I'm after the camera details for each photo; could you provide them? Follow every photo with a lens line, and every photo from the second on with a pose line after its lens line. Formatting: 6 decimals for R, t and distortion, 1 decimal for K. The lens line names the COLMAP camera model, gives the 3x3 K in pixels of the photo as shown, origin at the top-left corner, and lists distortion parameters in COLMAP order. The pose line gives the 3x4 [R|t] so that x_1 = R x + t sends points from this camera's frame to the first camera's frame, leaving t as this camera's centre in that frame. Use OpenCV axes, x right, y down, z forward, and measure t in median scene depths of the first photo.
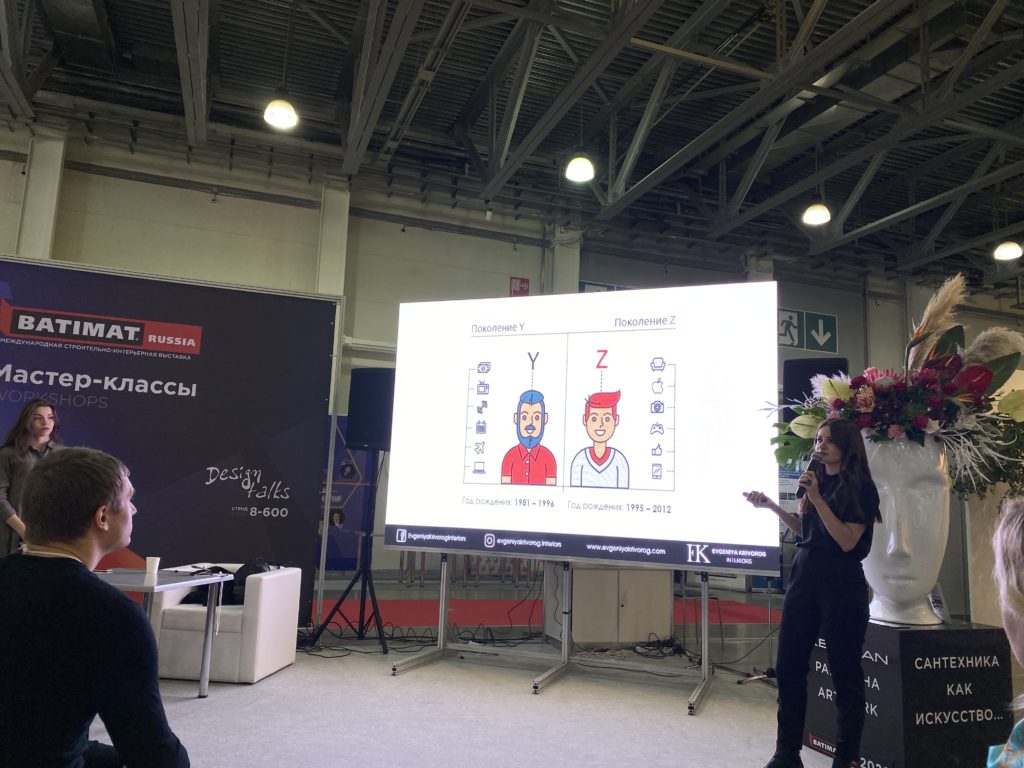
lens RADIAL K [[790.6, 0, 475.1], [0, 790.6, 376.8], [0, 0, 1]] dist [0.025187, -0.041147]
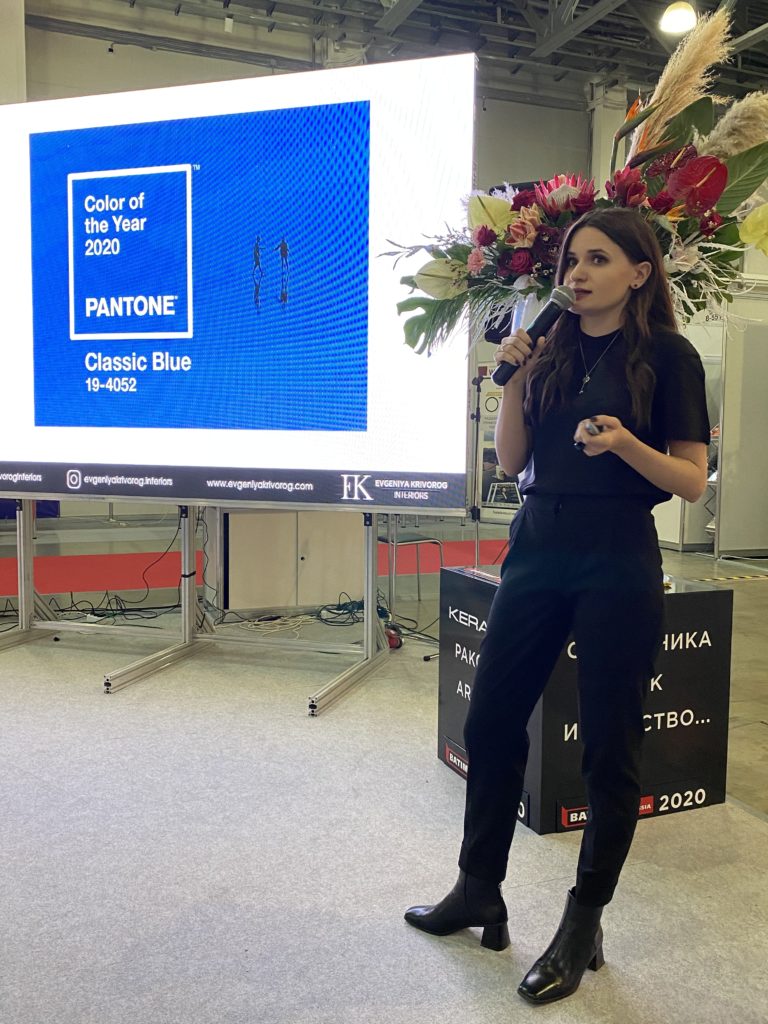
lens RADIAL K [[924.7, 0, 383.5], [0, 924.7, 507.4], [0, 0, 1]] dist [-0.002771, -0.010699]
pose [[0.997999, -0.037154, 0.051163, 0.243431], [0.023585, 0.969496, 0.243969, 0.043067], [-0.058667, -0.242274, 0.968432, 0.208946]]
